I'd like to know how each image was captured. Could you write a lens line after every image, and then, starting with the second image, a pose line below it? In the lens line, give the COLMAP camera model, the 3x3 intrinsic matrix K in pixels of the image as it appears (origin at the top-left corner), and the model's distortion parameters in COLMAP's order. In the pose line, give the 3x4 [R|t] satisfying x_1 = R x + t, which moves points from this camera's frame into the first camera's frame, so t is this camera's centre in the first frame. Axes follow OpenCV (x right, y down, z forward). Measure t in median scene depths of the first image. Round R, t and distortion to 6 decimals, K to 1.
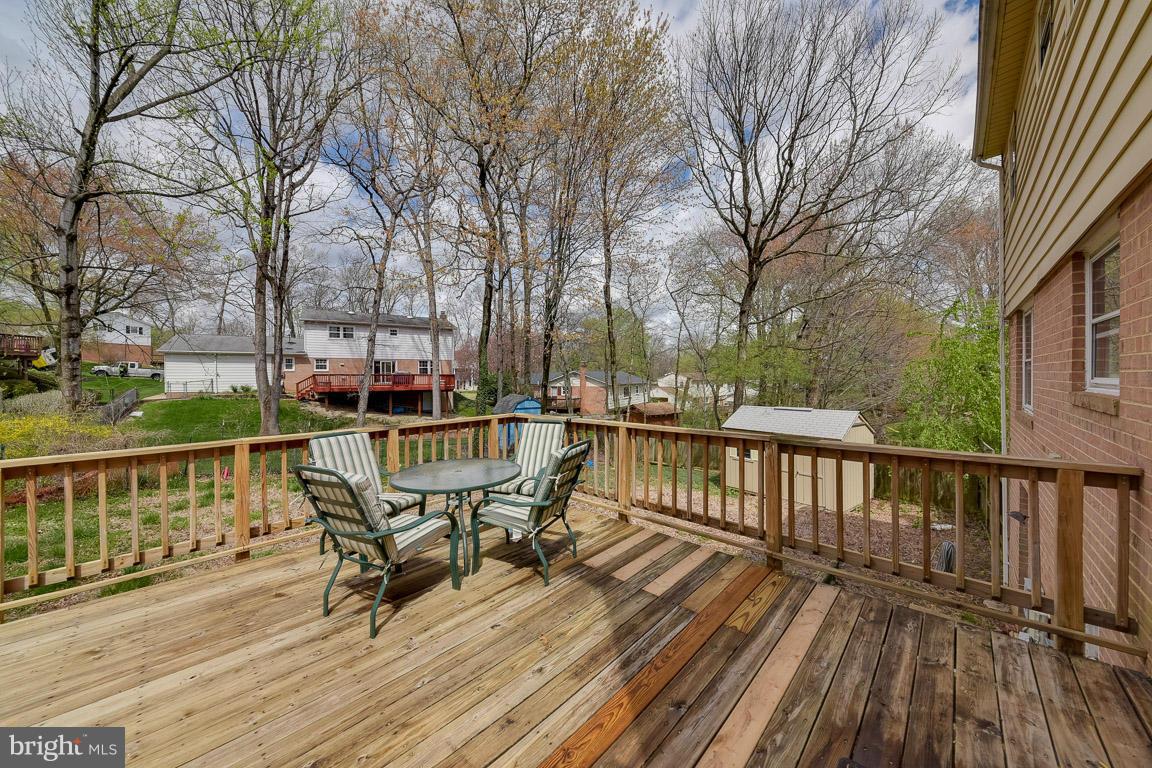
lens RADIAL K [[393.6, 0, 571.6], [0, 393.6, 375.7], [0, 0, 1]] dist [-0.001767, -0.000329]
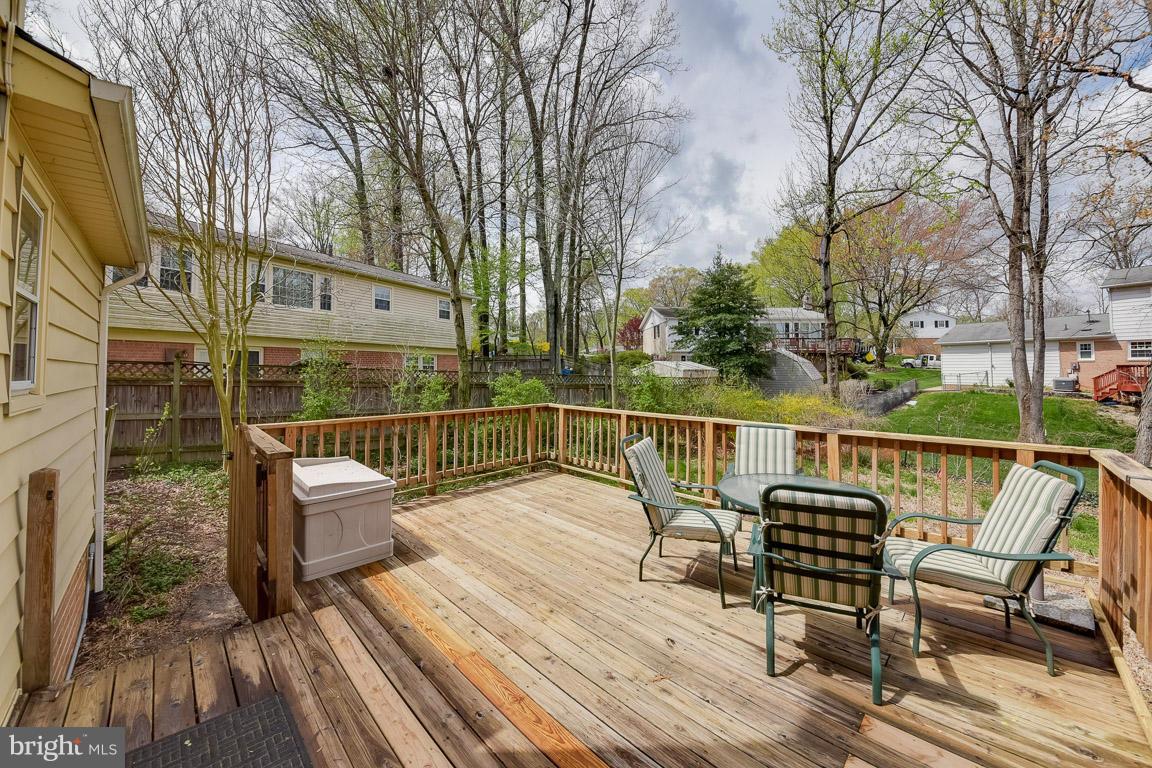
lens RADIAL K [[423.6, 0, 566.1], [0, 423.6, 361.5], [0, 0, 1]] dist [-0.000521, -0.016473]
pose [[-0.052465, -0.014625, -0.998516, 0.198950], [0.001893, 0.999889, -0.014745, -0.002972], [0.998621, -0.002664, -0.052431, 0.192901]]
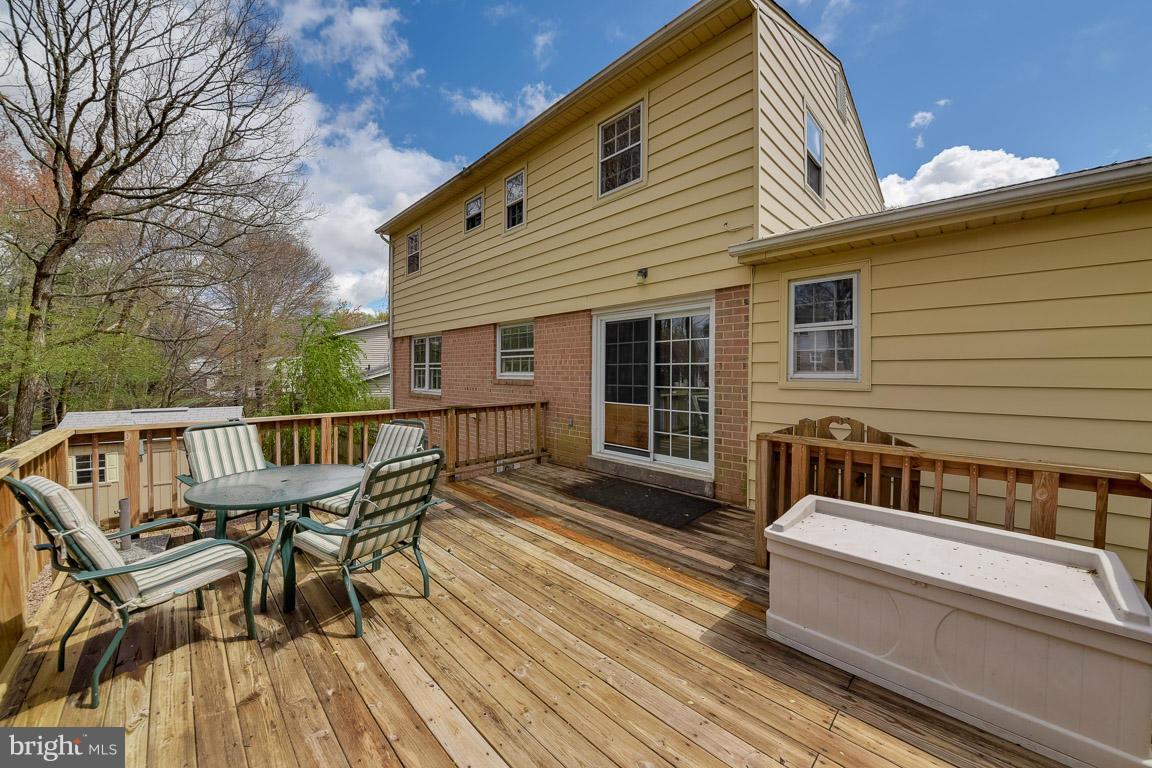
lens RADIAL K [[405.6, 0, 572.3], [0, 405.6, 379.5], [0, 0, 1]] dist [0.000029, -0.006709]
pose [[0.038459, -0.001801, 0.999259, -0.373364], [-0.005901, 0.999981, 0.002030, 0.013304], [-0.999243, -0.005975, 0.038448, 0.128840]]
